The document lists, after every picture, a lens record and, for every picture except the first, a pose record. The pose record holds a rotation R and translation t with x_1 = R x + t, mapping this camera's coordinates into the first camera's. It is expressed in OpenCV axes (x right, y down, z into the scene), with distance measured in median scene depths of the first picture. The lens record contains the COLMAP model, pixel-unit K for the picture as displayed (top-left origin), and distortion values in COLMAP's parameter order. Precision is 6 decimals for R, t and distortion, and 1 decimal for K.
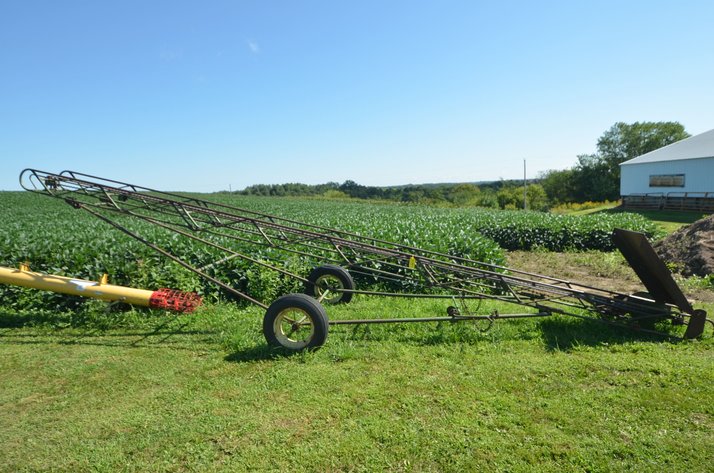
lens RADIAL K [[616.5, 0, 361.6], [0, 616.5, 234.6], [0, 0, 1]] dist [0.013214, 0.016279]
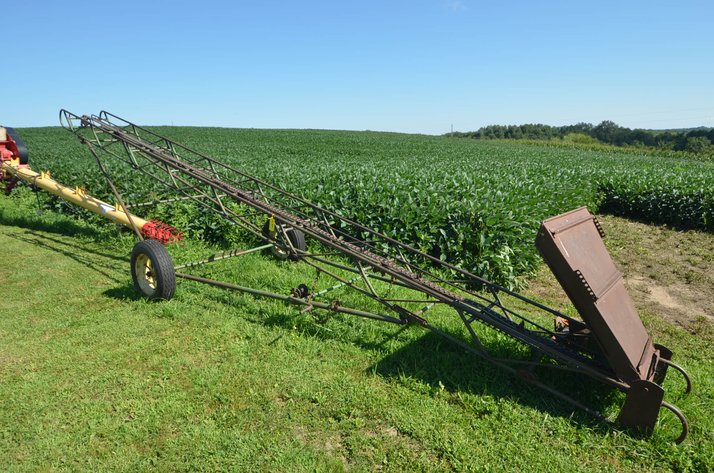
lens RADIAL K [[616.5, 0, 361.6], [0, 616.5, 234.6], [0, 0, 1]] dist [0.013214, 0.016279]
pose [[0.724855, 0.130971, -0.676337, 0.318482], [-0.064908, 0.990378, 0.122220, -0.021206], [0.685837, -0.044692, 0.726382, 0.210629]]
